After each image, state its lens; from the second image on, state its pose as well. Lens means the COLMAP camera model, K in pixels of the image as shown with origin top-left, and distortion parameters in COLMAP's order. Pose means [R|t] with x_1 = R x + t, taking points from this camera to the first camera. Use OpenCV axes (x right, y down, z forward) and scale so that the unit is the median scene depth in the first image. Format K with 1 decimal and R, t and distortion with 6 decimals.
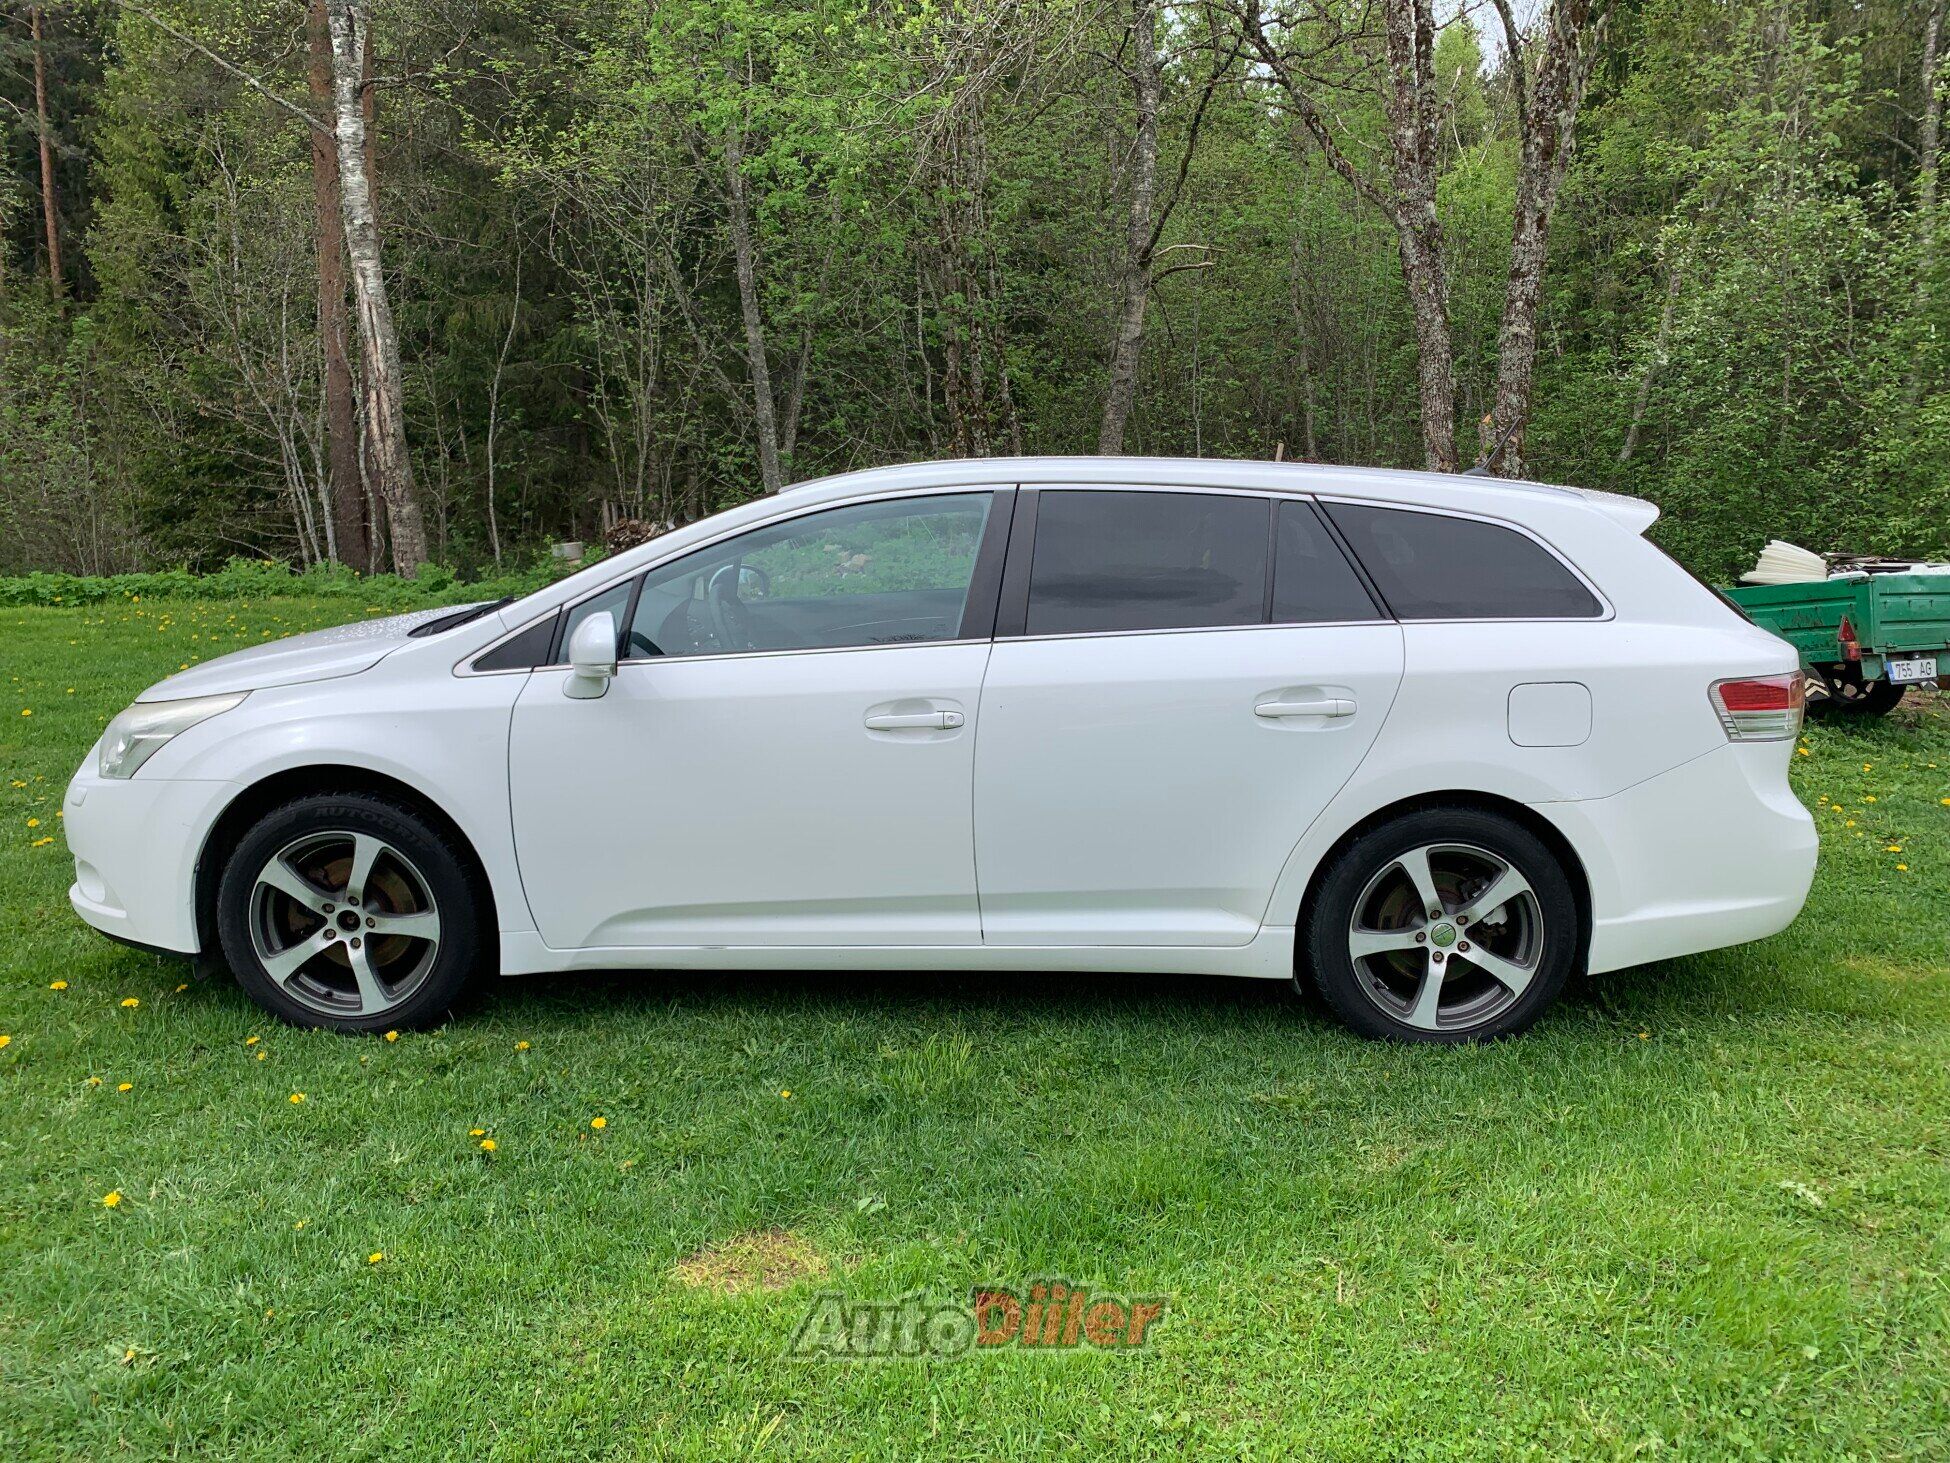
lens RADIAL K [[1446.0, 0, 987.0], [0, 1446.0, 727.0], [0, 0, 1]] dist [0.004867, -0.002755]
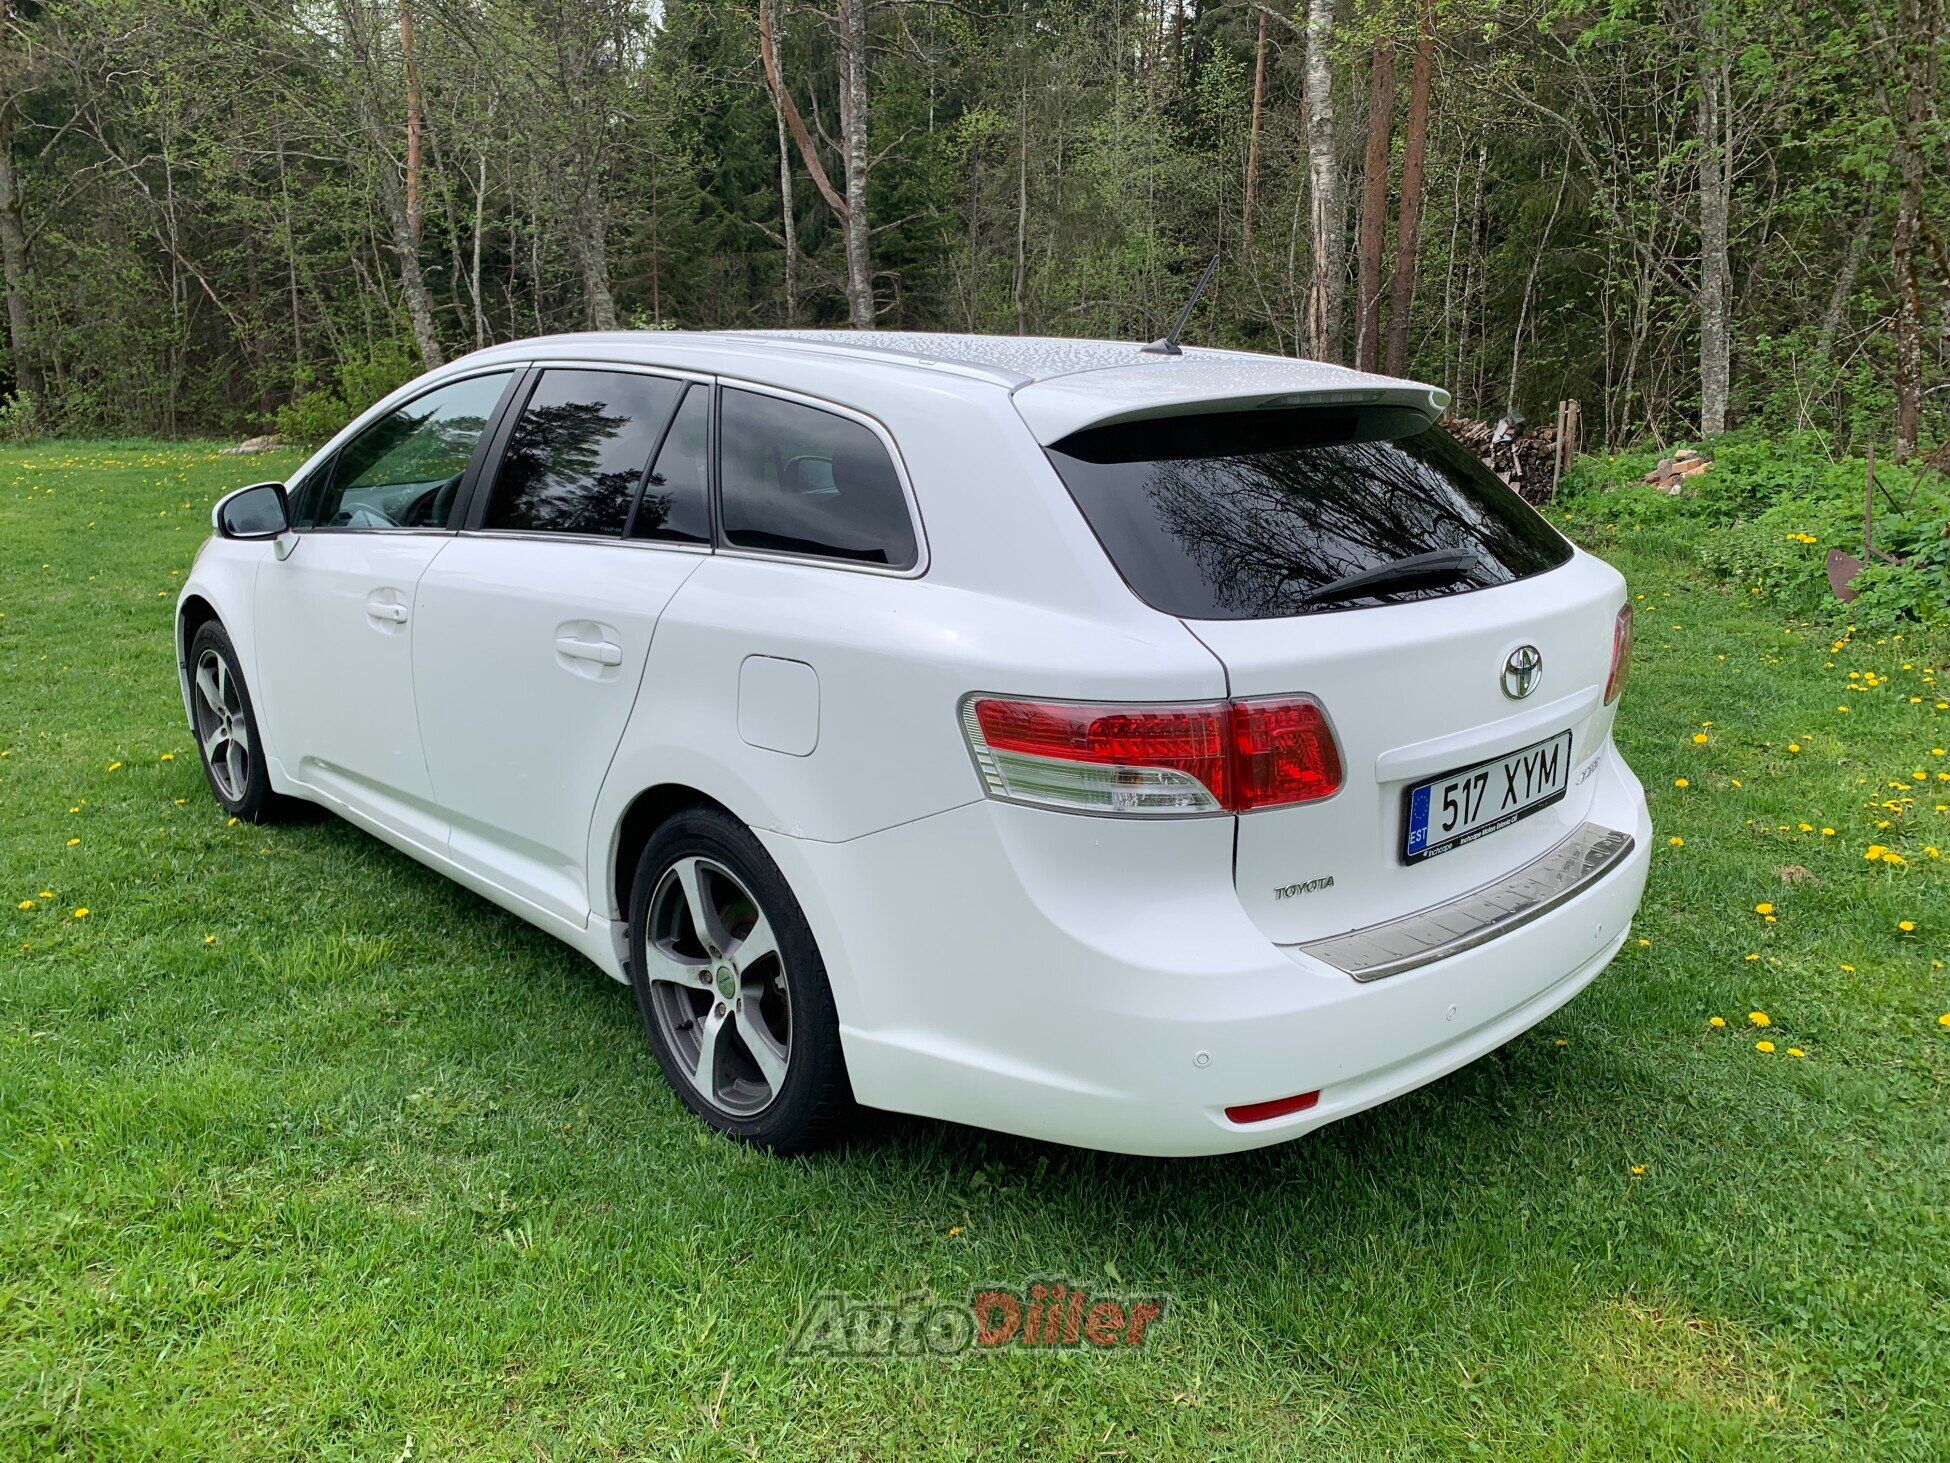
lens RADIAL K [[1446.0, 0, 983.5], [0, 1446.0, 730.6], [0, 0, 1]] dist [0.004867, -0.002755]
pose [[0.692621, 0.163567, -0.702511, 0.901228], [-0.114097, 0.986532, 0.117205, -0.083516], [0.712220, -0.001024, 0.701955, 0.578262]]
